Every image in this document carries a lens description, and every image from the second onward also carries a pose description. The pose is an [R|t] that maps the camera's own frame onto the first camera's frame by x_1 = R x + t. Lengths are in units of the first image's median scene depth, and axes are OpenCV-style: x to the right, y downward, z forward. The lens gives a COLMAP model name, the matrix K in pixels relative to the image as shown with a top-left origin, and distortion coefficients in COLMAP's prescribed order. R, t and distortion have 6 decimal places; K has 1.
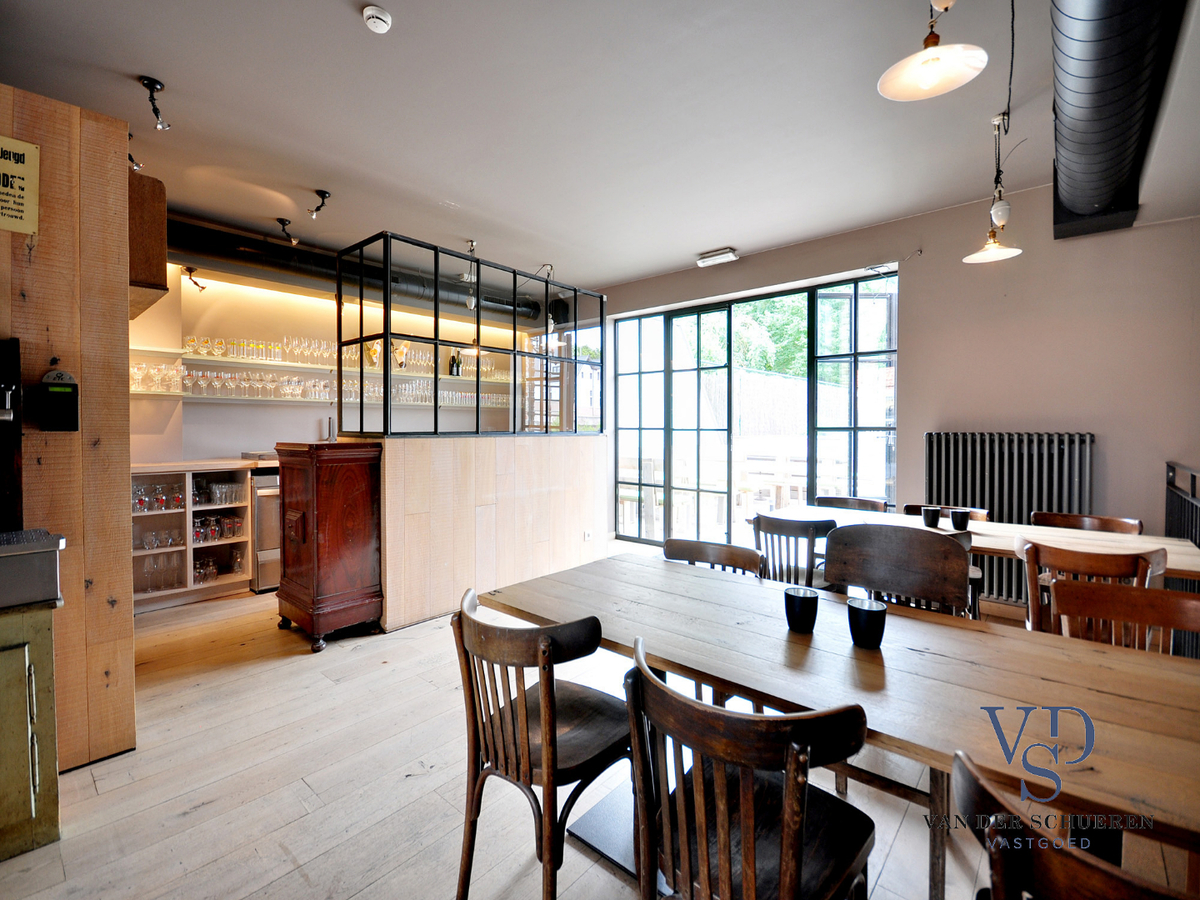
lens RADIAL K [[533.9, 0, 602.9], [0, 533.9, 440.8], [0, 0, 1]] dist [0.016120, -0.011178]
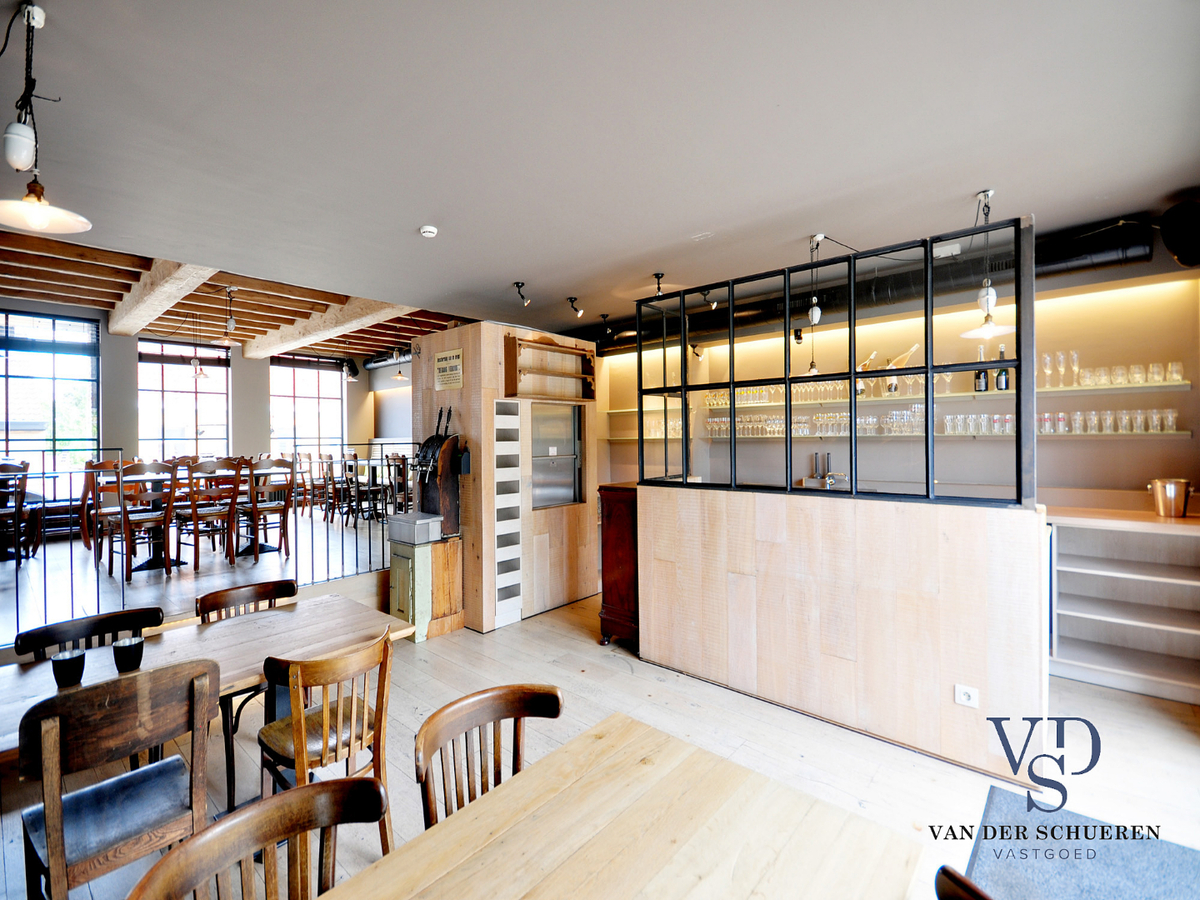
lens RADIAL K [[516.6, 0, 600.0], [0, 516.6, 450.0], [0, 0, 1]] dist [0.015825, 0.000210]
pose [[0.006336, 0.016974, -0.999836, 0.666932], [-0.014804, 0.999748, 0.016879, -0.094317], [0.999870, 0.014695, 0.006586, 0.905695]]
